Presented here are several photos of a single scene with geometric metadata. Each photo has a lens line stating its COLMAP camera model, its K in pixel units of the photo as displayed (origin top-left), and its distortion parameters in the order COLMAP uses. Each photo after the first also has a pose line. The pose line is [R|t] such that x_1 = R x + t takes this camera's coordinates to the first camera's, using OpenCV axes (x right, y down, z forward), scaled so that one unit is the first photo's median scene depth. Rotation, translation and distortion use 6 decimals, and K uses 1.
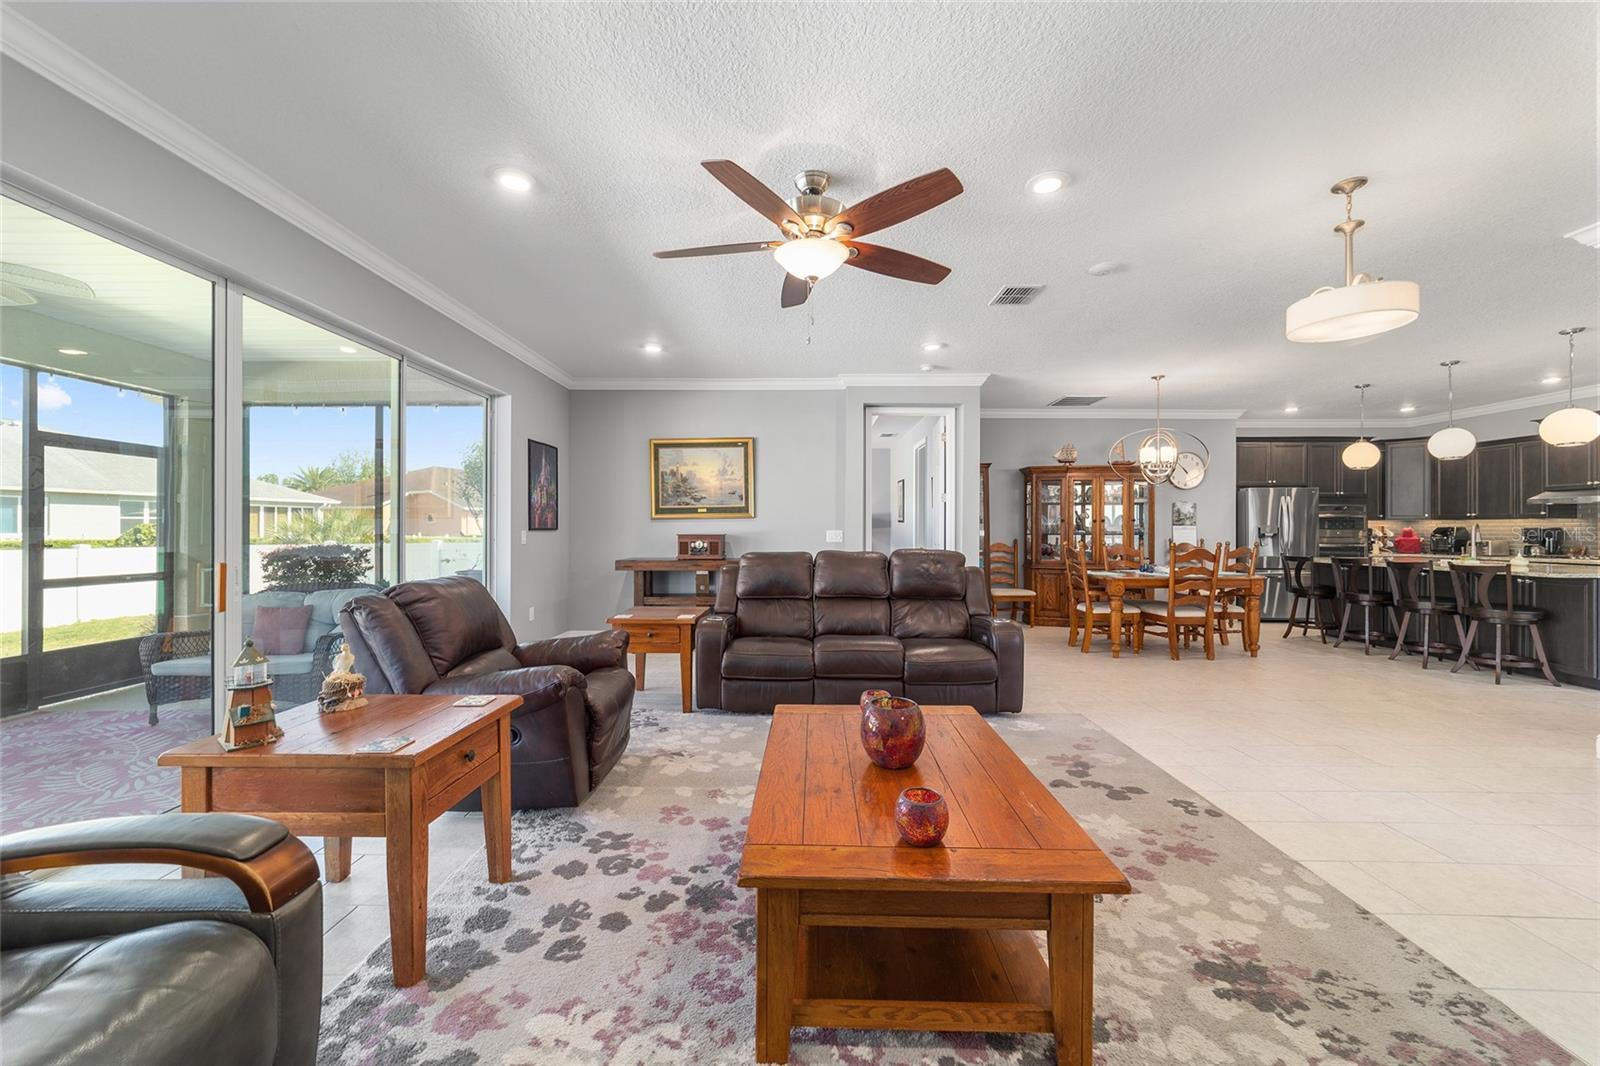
lens RADIAL K [[612.8, 0, 794.7], [0, 612.8, 533.8], [0, 0, 1]] dist [-0.016300, 0.007385]
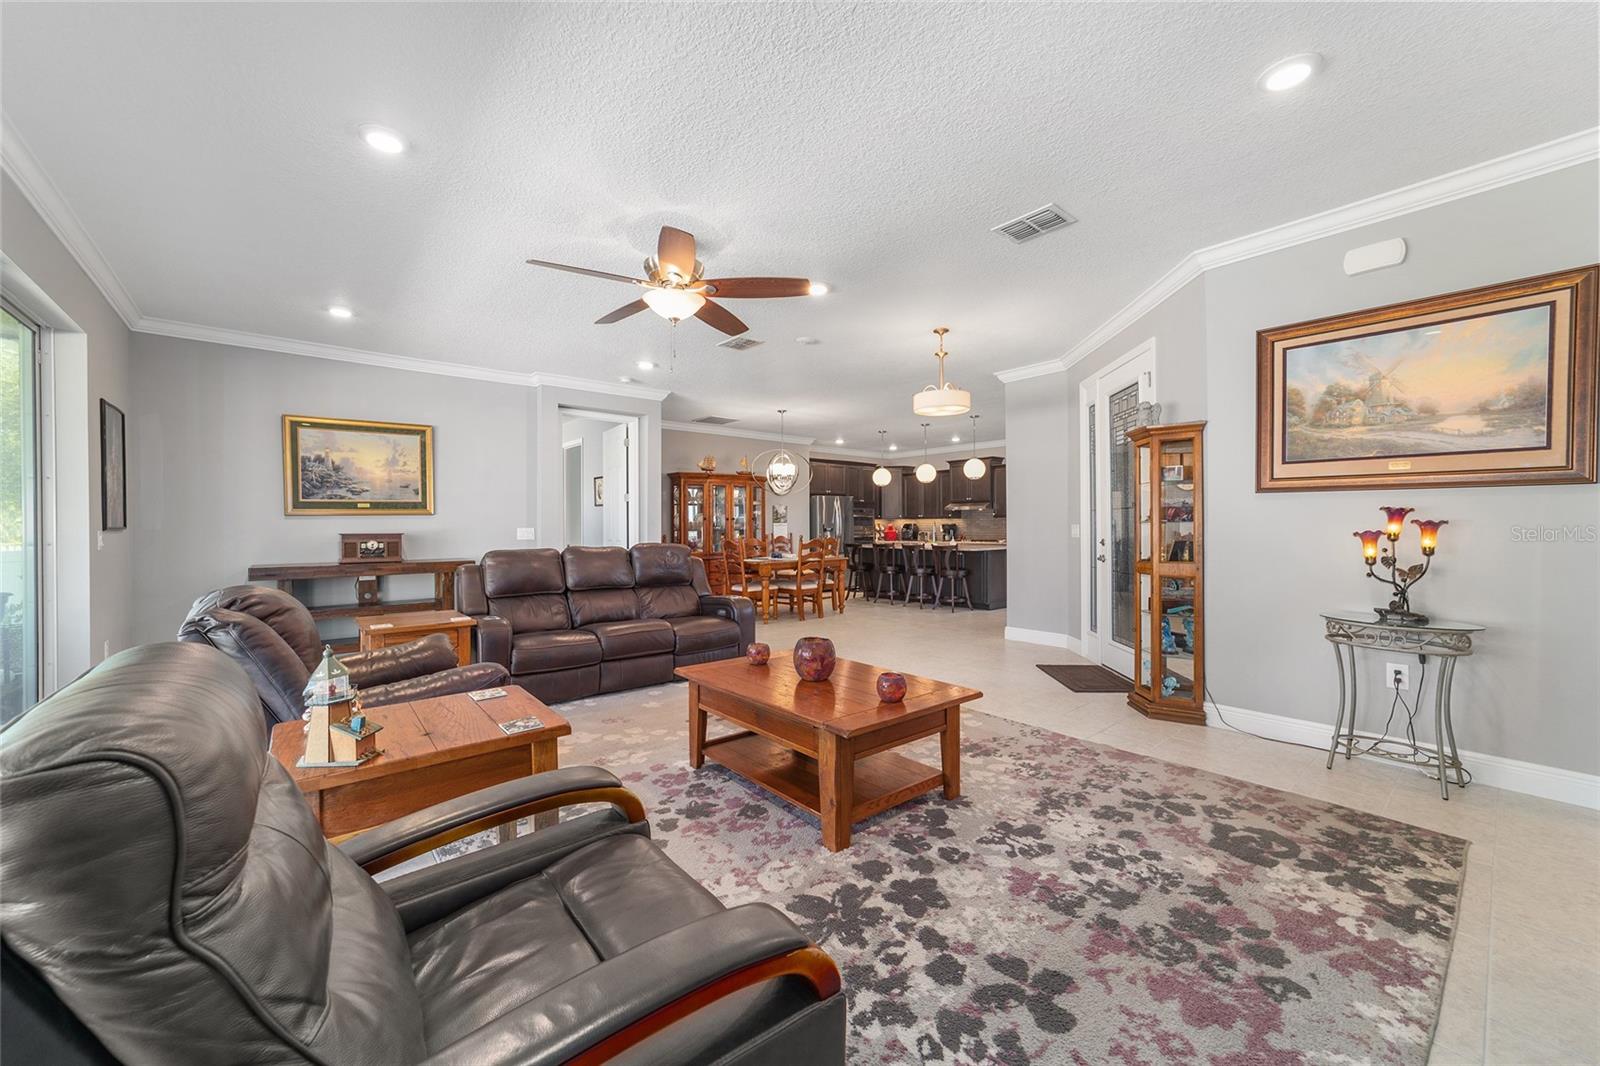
lens RADIAL K [[612.8, 0, 797.8], [0, 612.8, 537.5], [0, 0, 1]] dist [-0.016300, 0.007385]
pose [[0.756246, -0.016276, 0.654084, -0.343101], [0.010011, 0.999861, 0.013305, 0.001502], [-0.654210, -0.003513, 0.756305, -0.047193]]
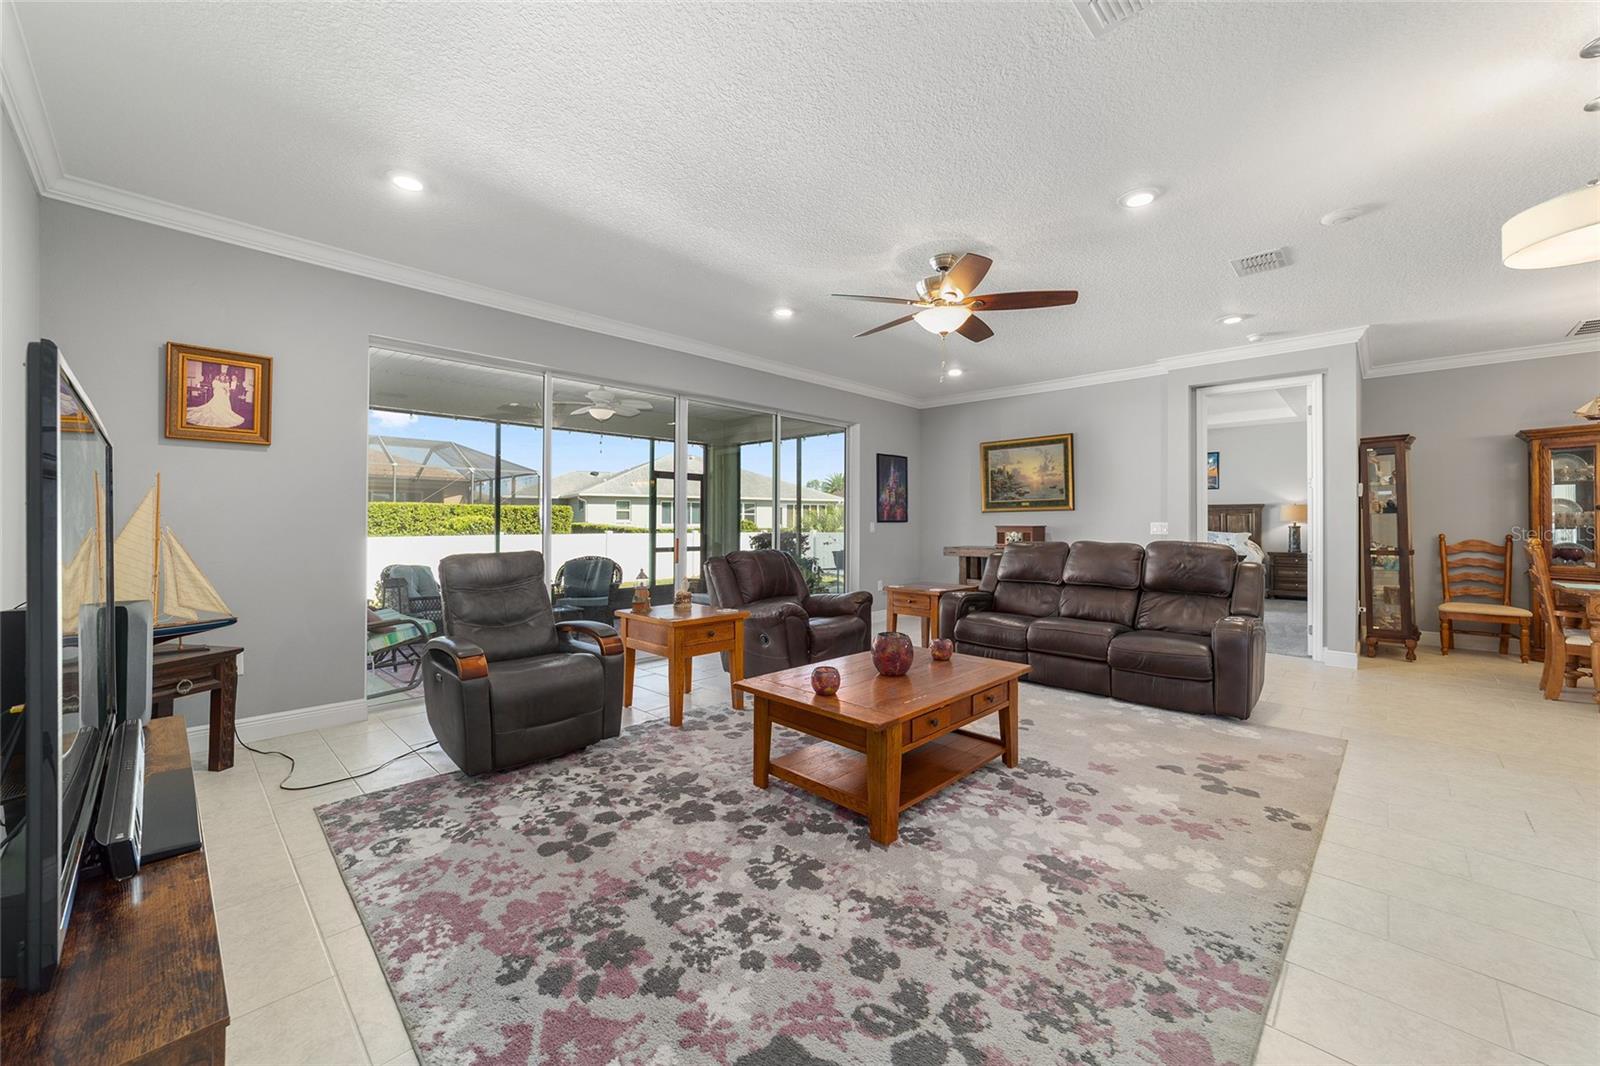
lens RADIAL K [[612.8, 0, 795.8], [0, 612.8, 526.9], [0, 0, 1]] dist [-0.016300, 0.007385]
pose [[0.729016, 0.004708, -0.684480, 0.412974], [-0.003326, 0.999989, 0.003335, 0.000475], [0.684488, -0.000155, 0.729024, -0.112880]]
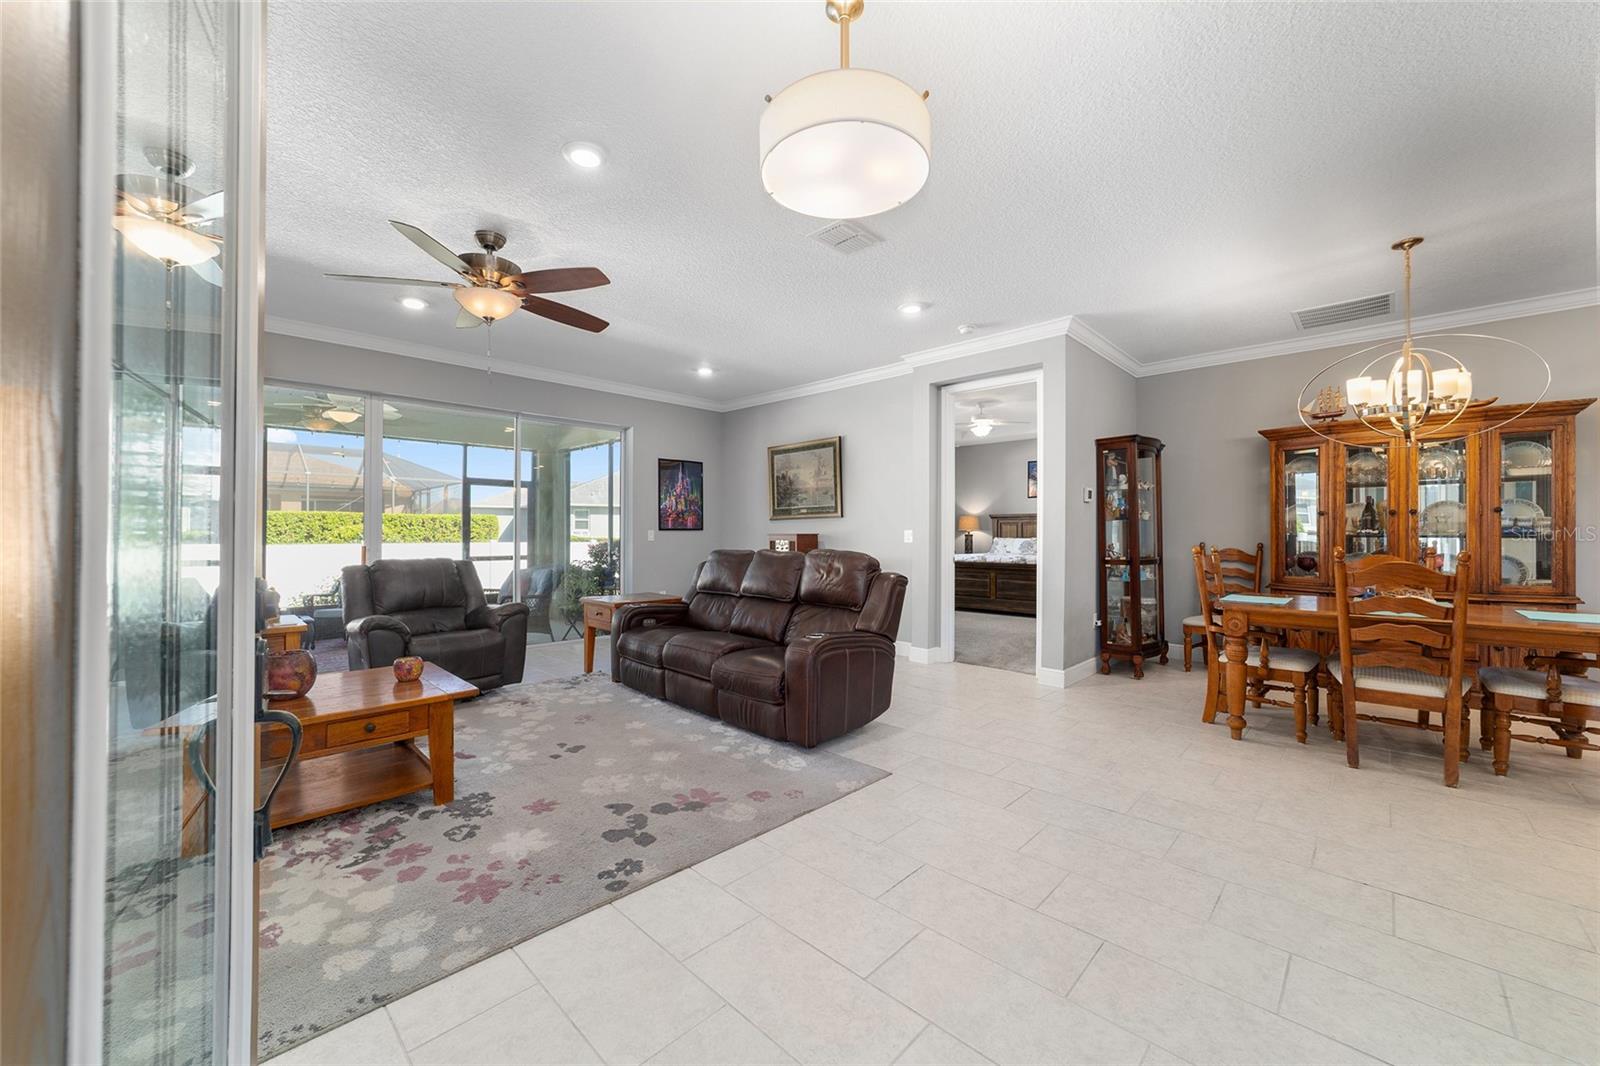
lens RADIAL K [[612.8, 0, 791.5], [0, 612.8, 528.3], [0, 0, 1]] dist [-0.016300, 0.007385]
pose [[0.725242, -0.004263, -0.688480, 0.759805], [-0.003871, 0.999940, -0.010269, 0.003310], [0.688483, 0.010113, 0.725182, 0.316073]]
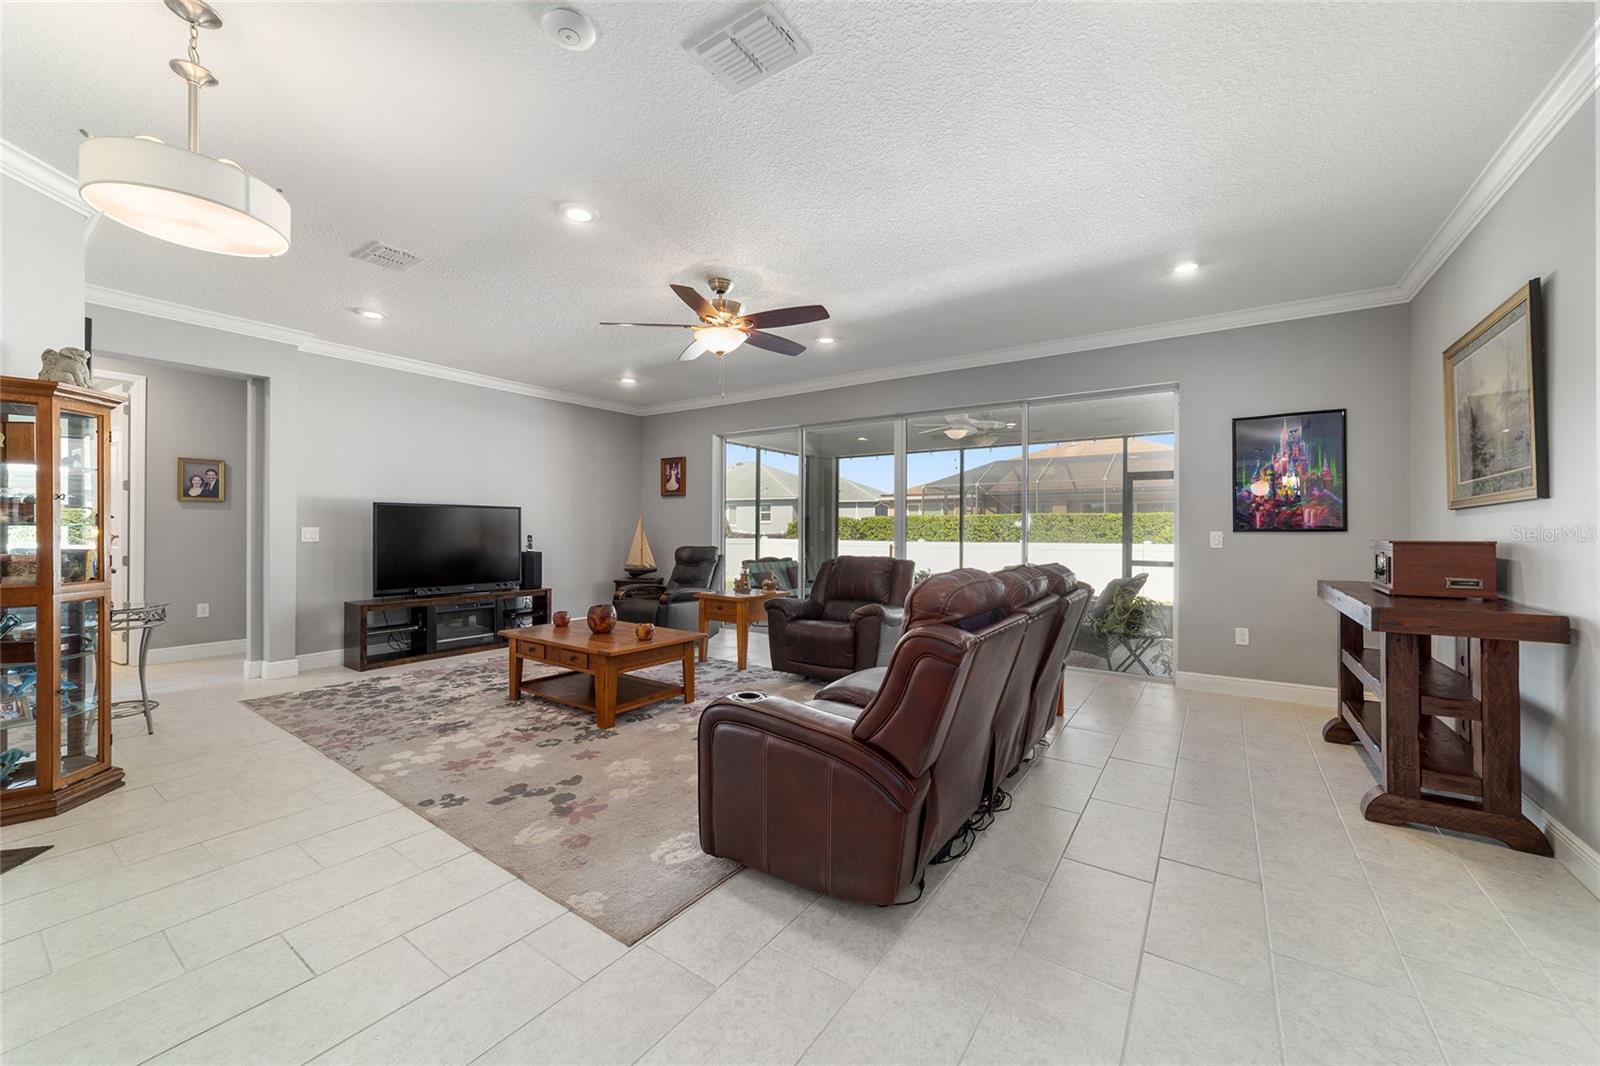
lens RADIAL K [[612.8, 0, 802.1], [0, 612.8, 519.1], [0, 0, 1]] dist [-0.016300, 0.007385]
pose [[-0.554188, -0.017068, -0.832217, 0.654869], [-0.007736, 0.999852, -0.015354, -0.005550], [0.832356, -0.002071, -0.554238, 1.145441]]
